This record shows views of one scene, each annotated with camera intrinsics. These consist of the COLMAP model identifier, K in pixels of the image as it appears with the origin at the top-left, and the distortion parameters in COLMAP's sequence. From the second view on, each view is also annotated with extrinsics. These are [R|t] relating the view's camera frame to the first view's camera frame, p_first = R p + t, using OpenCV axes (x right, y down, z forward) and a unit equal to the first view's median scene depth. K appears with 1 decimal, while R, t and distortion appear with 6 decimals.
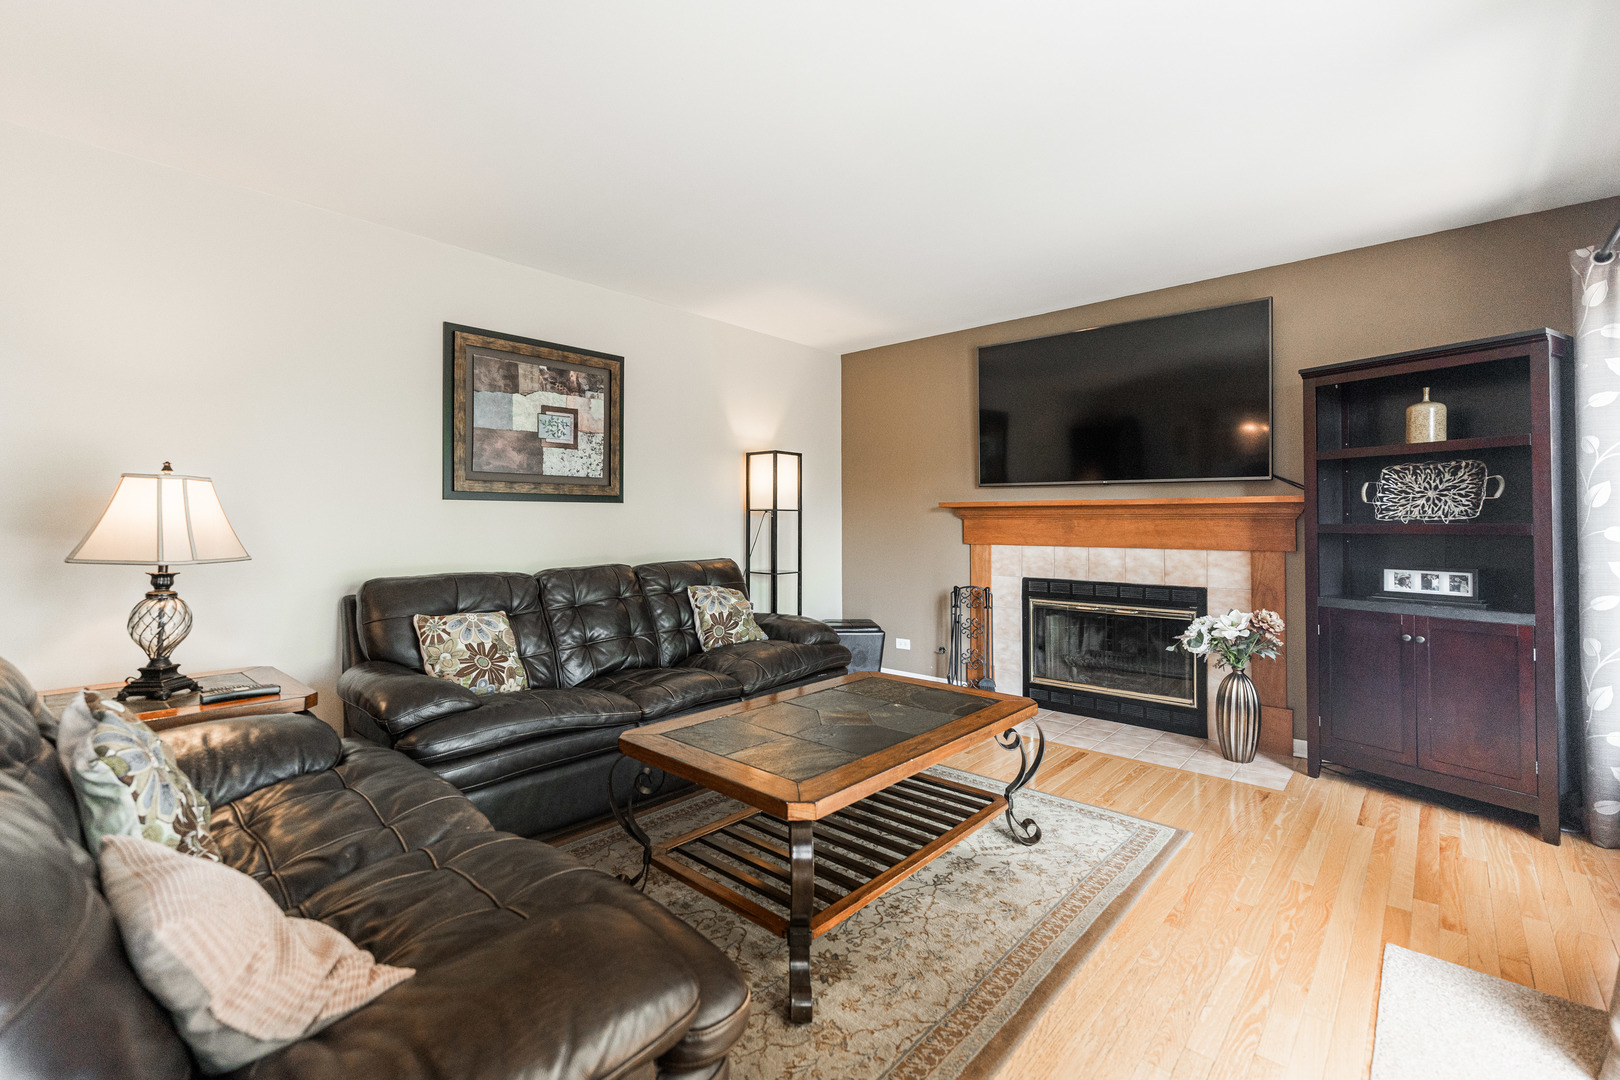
lens RADIAL K [[673.2, 0, 819.5], [0, 673.2, 511.1], [0, 0, 1]] dist [0.015377, 0.000484]
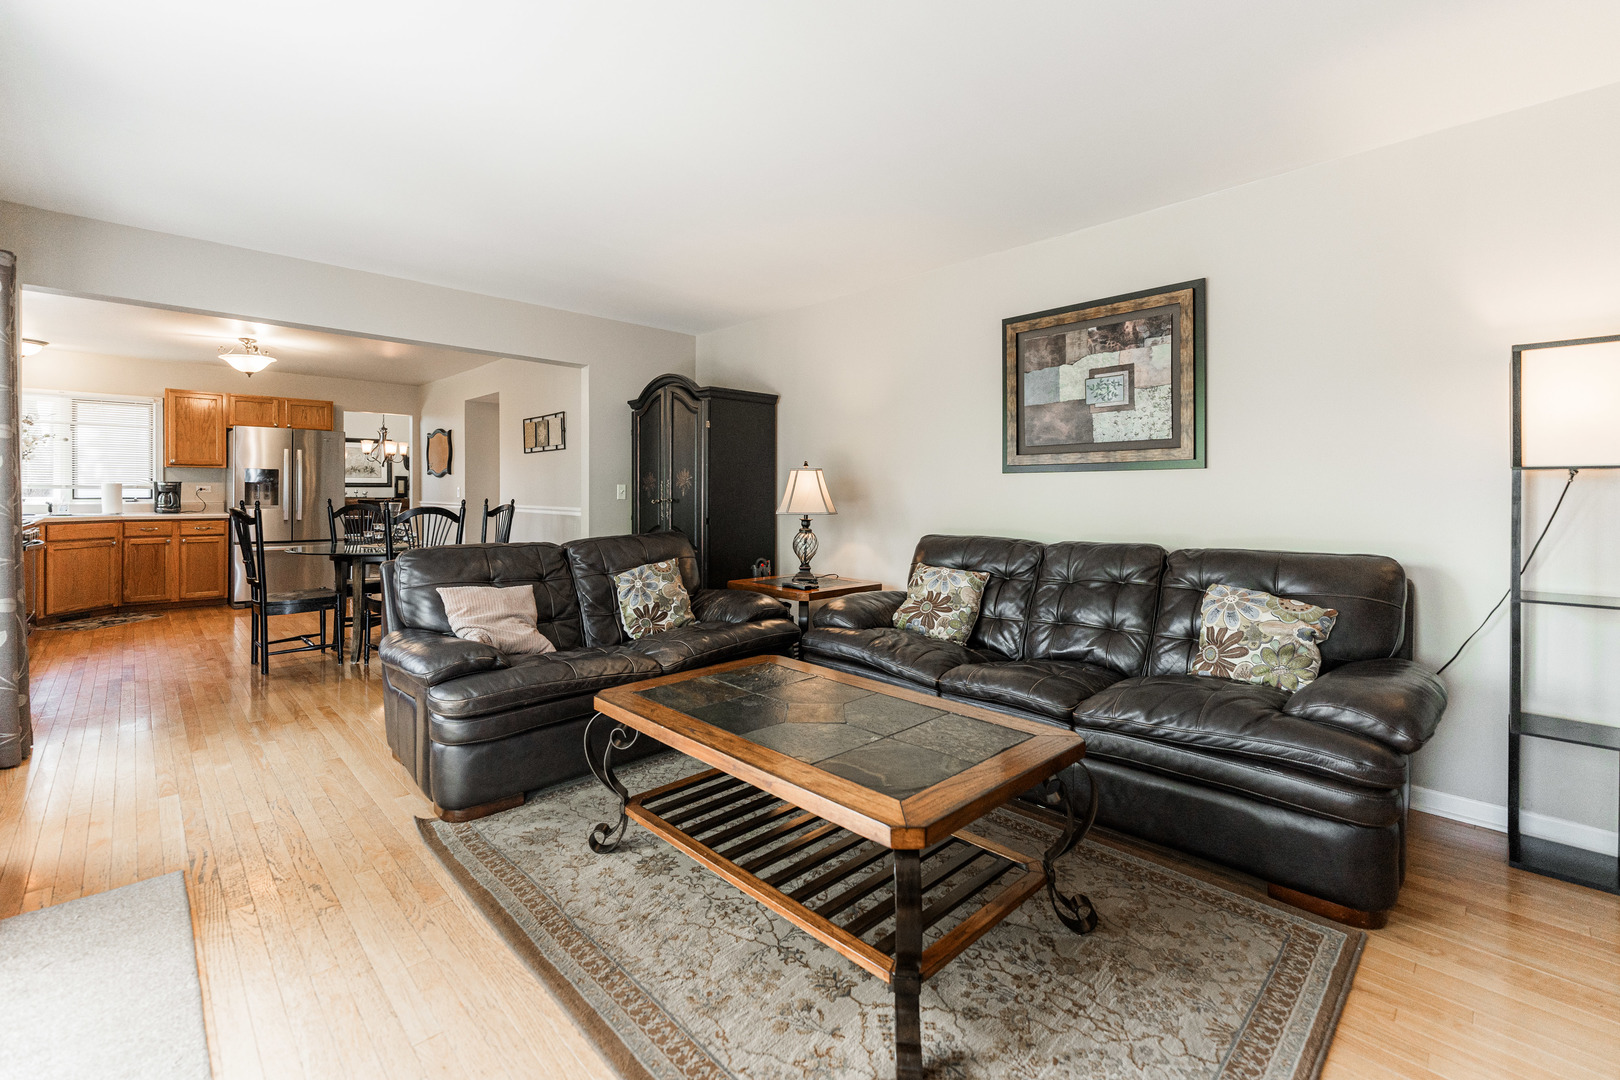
lens RADIAL K [[718.3, 0, 817.2], [0, 718.3, 496.9], [0, 0, 1]] dist [0.003779, 0.000686]
pose [[-0.064177, 0.003778, -0.997931, 0.644626], [0.014096, 0.999896, 0.002879, 0.013942], [0.997839, -0.013882, -0.064224, 0.706571]]
